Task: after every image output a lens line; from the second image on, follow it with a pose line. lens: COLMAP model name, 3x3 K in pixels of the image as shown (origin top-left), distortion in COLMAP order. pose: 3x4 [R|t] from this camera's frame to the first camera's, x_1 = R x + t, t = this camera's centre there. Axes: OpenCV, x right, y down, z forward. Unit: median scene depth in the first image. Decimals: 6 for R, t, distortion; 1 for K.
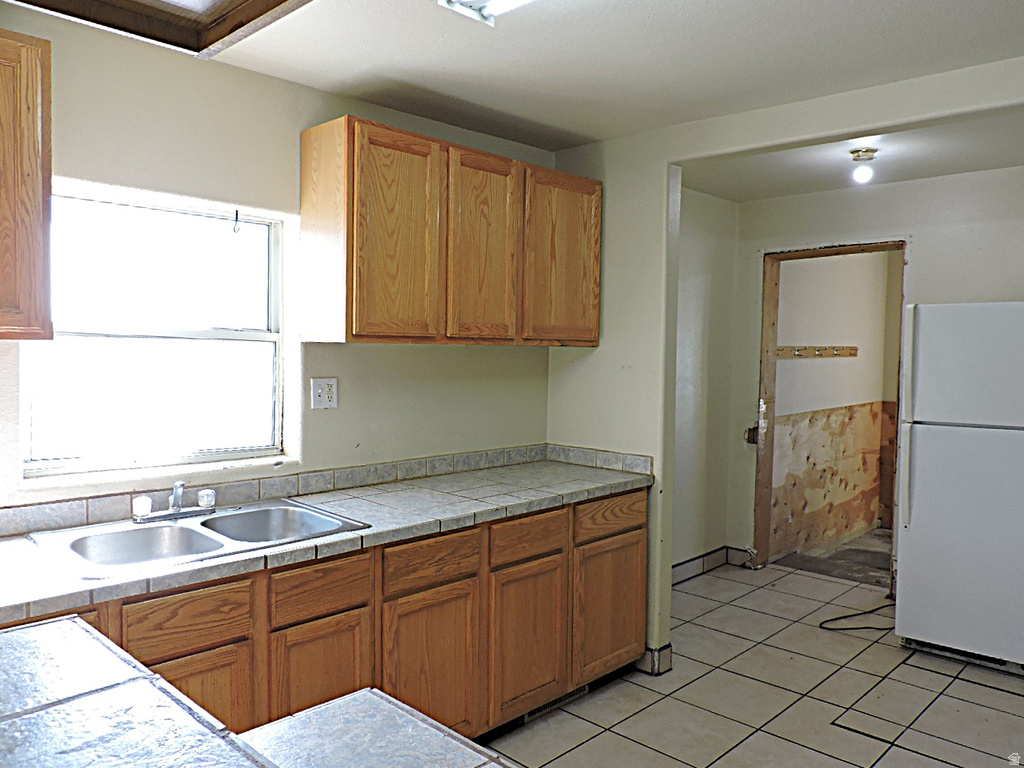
lens RADIAL K [[775.3, 0, 515.4], [0, 775.3, 387.6], [0, 0, 1]] dist [-0.012812, -0.000766]
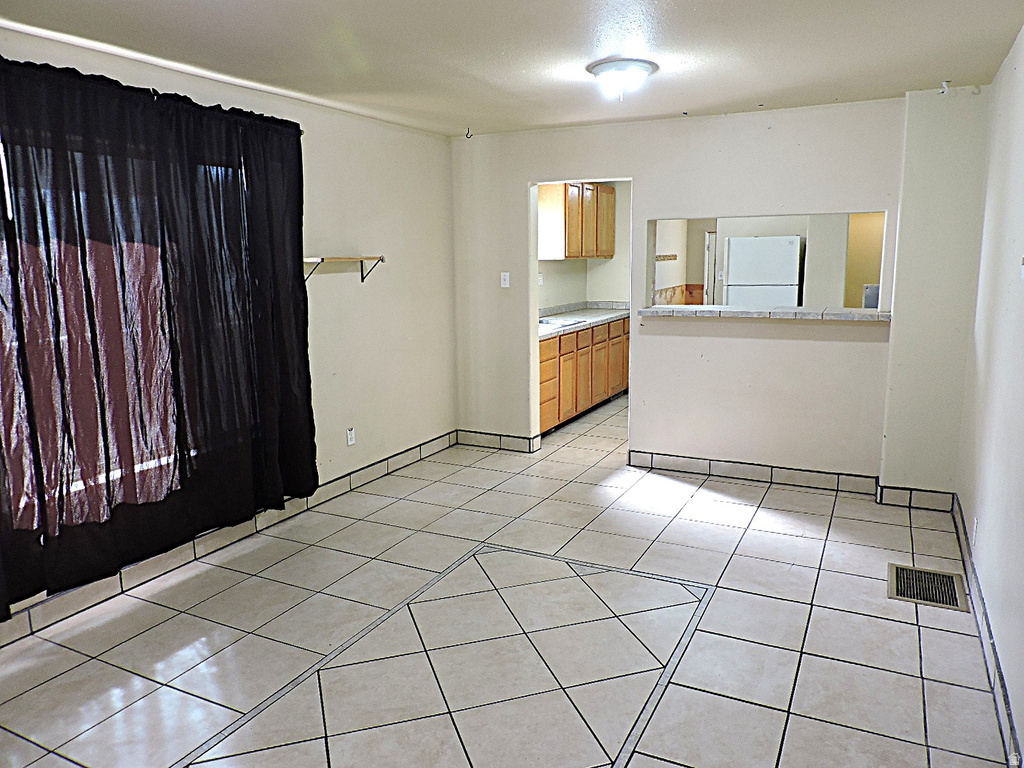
lens RADIAL K [[736.3, 0, 512.1], [0, 736.3, 382.8], [0, 0, 1]] dist [-0.020159, 0.011110]
pose [[0.954881, -0.073199, 0.287826, -0.926839], [0.038285, 0.991403, 0.125117, 0.034336], [-0.294510, -0.108453, 0.949474, -1.173633]]
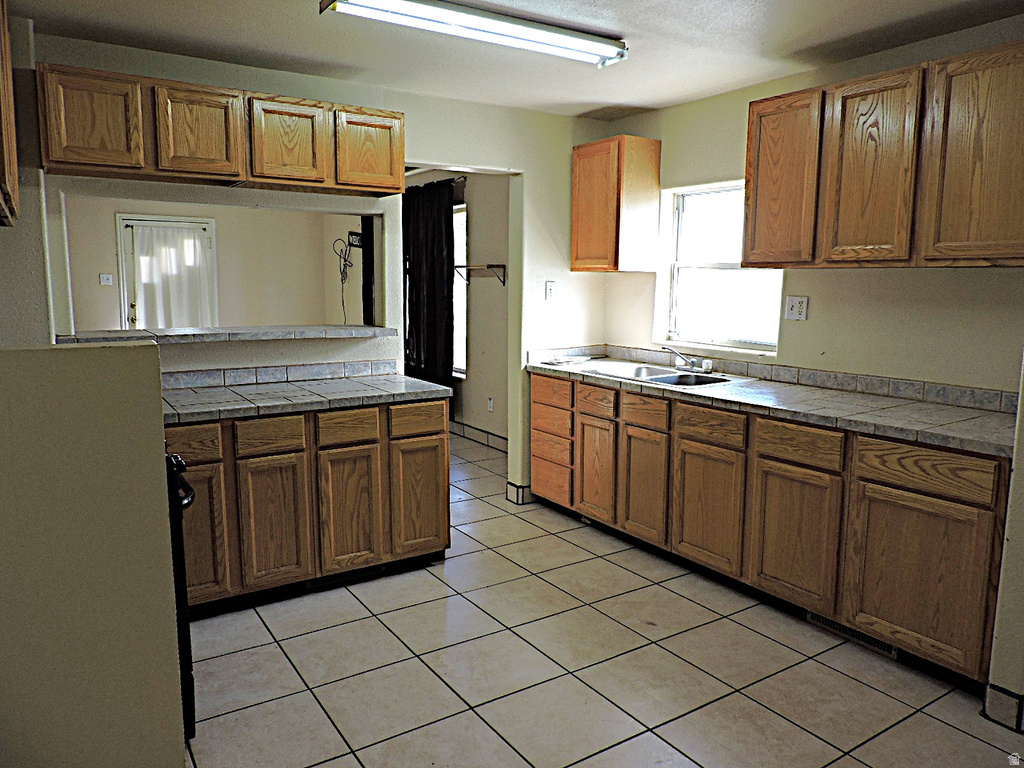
lens RADIAL K [[736.3, 0, 520.7], [0, 736.3, 382.1], [0, 0, 1]] dist [-0.020159, 0.011110]
pose [[-0.207216, 0.120272, -0.970874, 0.918550], [-0.062040, 0.988801, 0.135734, -0.007326], [0.976326, 0.088359, -0.197434, 0.689275]]
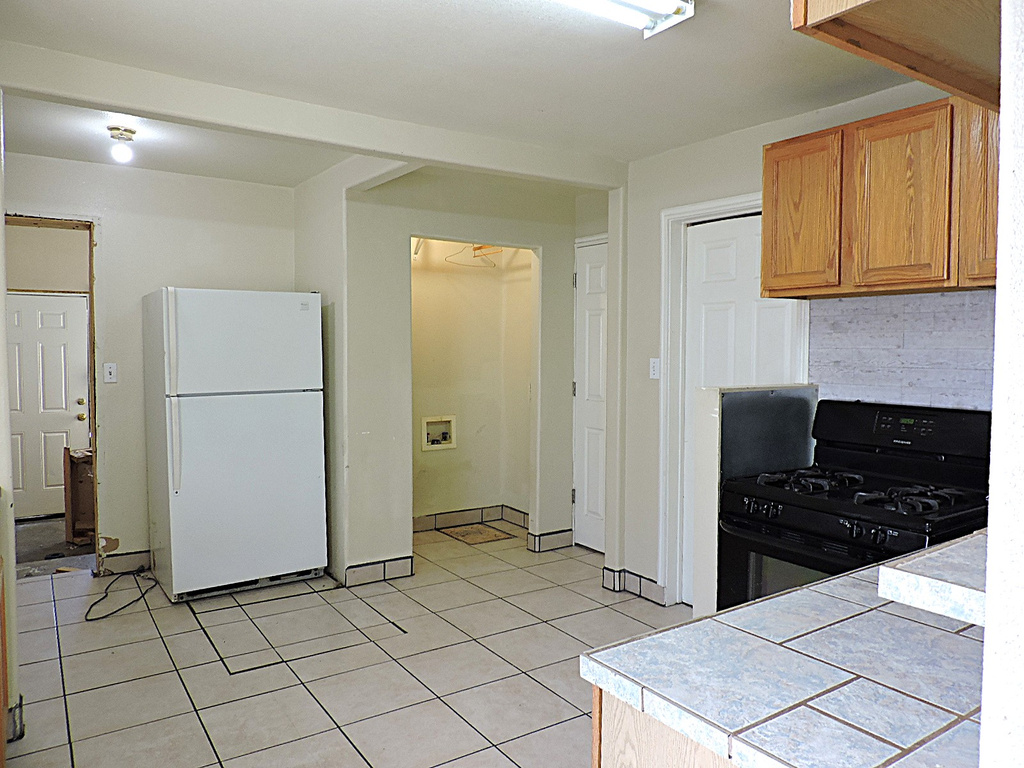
lens RADIAL K [[736.3, 0, 521.0], [0, 736.3, 384.3], [0, 0, 1]] dist [-0.020159, 0.011110]
pose [[0.202870, -0.063104, 0.977170, -0.426596], [0.048433, 0.997347, 0.054352, -0.003947], [-0.978007, 0.036301, 0.205388, 0.336365]]
